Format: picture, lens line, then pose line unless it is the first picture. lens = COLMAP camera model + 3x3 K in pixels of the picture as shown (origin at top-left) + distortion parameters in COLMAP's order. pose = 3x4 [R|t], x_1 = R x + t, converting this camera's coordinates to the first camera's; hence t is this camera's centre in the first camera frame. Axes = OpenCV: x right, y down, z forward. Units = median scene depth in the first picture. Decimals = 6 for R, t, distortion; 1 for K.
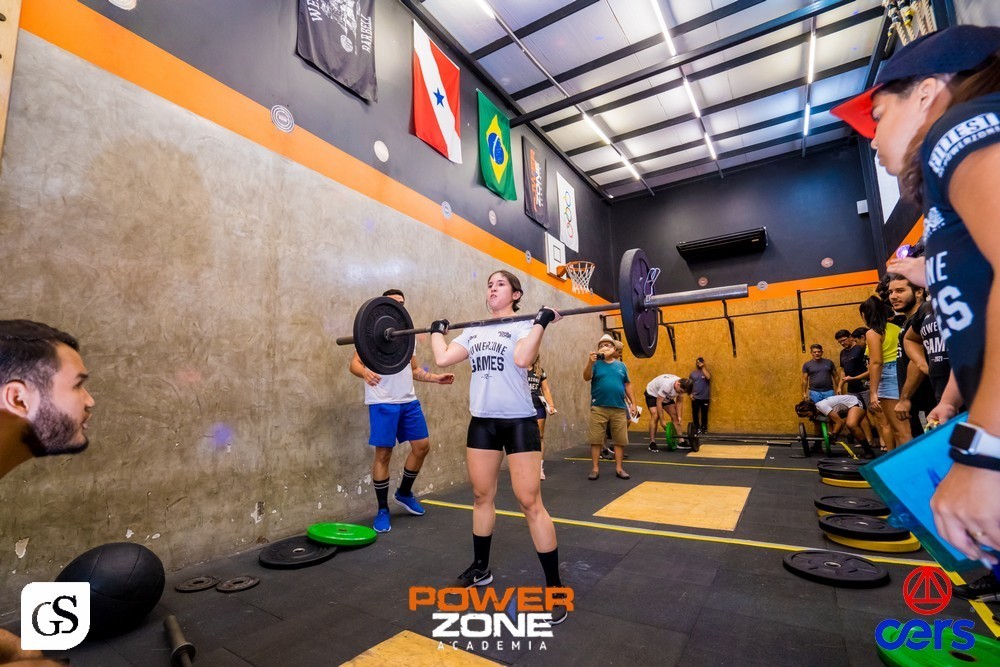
lens RADIAL K [[465.3, 0, 495.6], [0, 465.3, 335.3], [0, 0, 1]] dist [-0.049492, 0.018403]
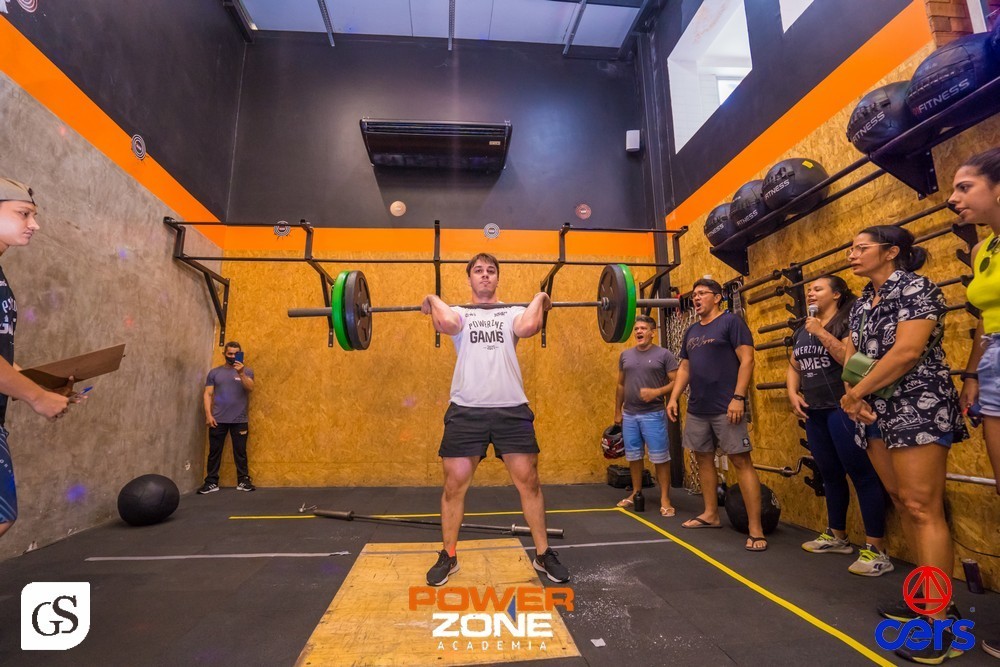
lens RADIAL K [[465.3, 0, 495.6], [0, 465.3, 335.3], [0, 0, 1]] dist [-0.049492, 0.018403]
pose [[0.777950, 0.115880, 0.617548, 0.650377], [-0.093675, 0.993252, -0.068372, 0.187072], [-0.621304, -0.004659, 0.783556, 1.480749]]
